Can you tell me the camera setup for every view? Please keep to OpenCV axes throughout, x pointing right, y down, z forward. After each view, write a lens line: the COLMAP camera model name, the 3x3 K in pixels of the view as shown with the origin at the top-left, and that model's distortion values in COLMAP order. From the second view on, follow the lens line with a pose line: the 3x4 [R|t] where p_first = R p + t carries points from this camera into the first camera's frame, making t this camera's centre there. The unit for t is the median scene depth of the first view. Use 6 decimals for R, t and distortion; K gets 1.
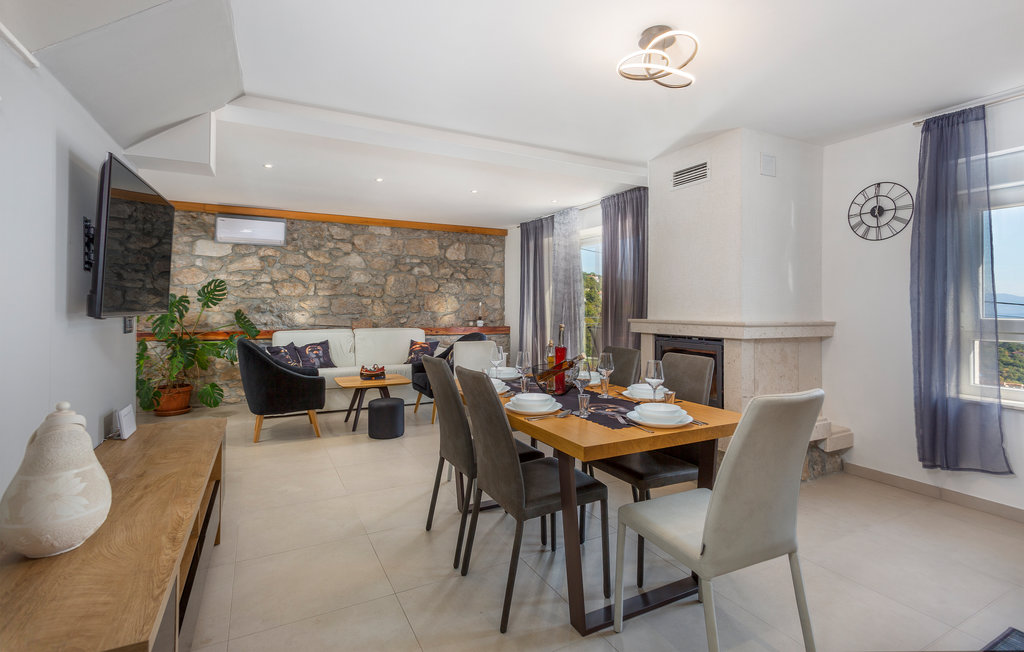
lens RADIAL K [[493.9, 0, 520.7], [0, 493.9, 299.5], [0, 0, 1]] dist [-0.000904, -0.000194]
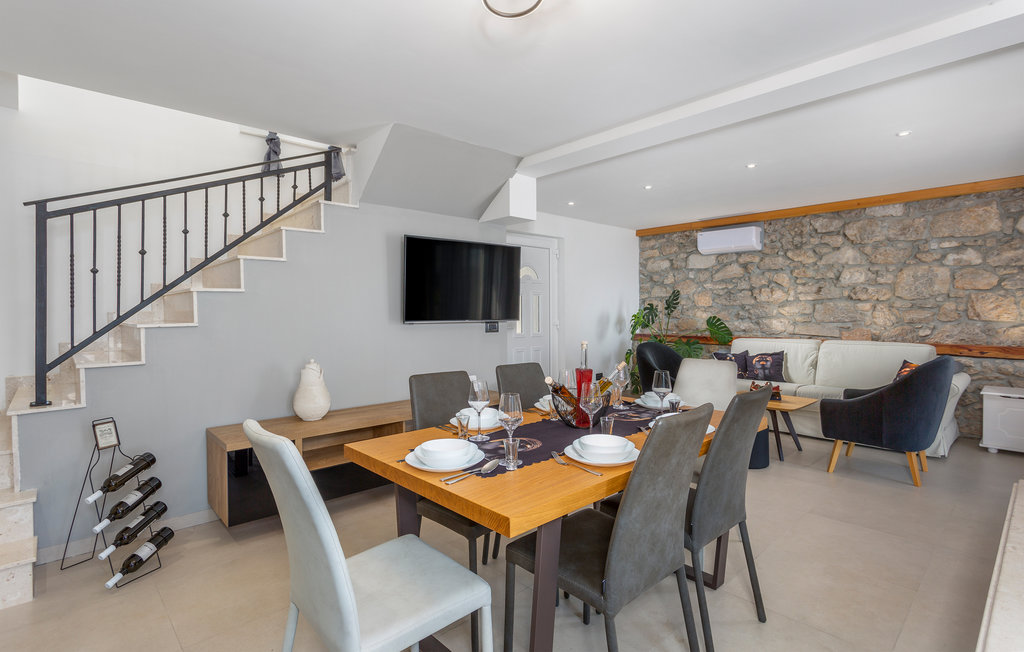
lens RADIAL K [[502.4, 0, 511.3], [0, 502.4, 324.5], [0, 0, 1]] dist [0.001206, 0.000807]
pose [[0.245183, 0.021640, -0.969235, 0.341429], [0.020877, 0.999401, 0.027595, -0.000978], [0.969252, -0.027000, 0.244585, 0.279638]]
